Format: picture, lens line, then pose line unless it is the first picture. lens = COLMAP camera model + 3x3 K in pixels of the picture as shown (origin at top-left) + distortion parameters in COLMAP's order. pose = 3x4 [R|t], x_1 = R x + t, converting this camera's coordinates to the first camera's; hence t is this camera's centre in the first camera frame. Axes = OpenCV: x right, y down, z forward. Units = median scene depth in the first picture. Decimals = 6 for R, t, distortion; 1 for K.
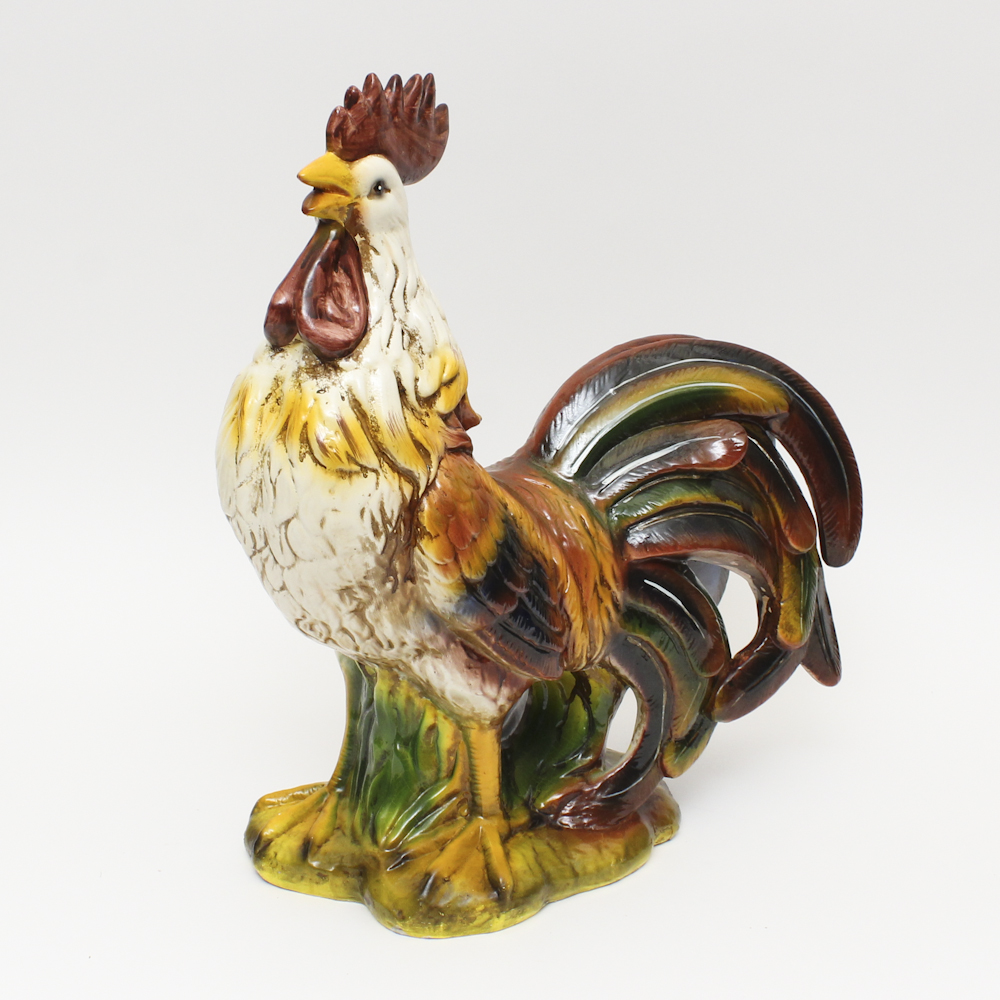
lens RADIAL K [[1979.2, 0, 500.2], [0, 1979.2, 501.5], [0, 0, 1]] dist [-0.071896, 0.000000]
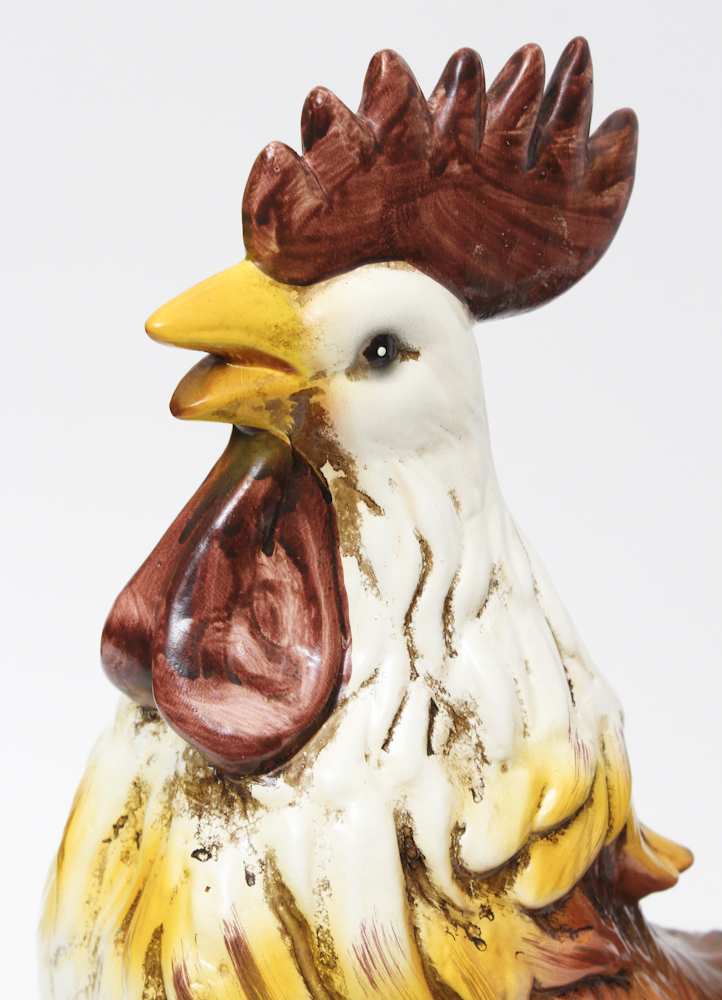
lens RADIAL K [[2309.3, 0, 360.4], [0, 2309.3, 499.4], [0, 0, 1]] dist [0.044009, 0.000000]
pose [[0.938506, 0.082215, -0.335332, 0.090454], [-0.064483, 0.995884, 0.063693, -0.157658], [0.339188, -0.038153, 0.939944, 0.564468]]
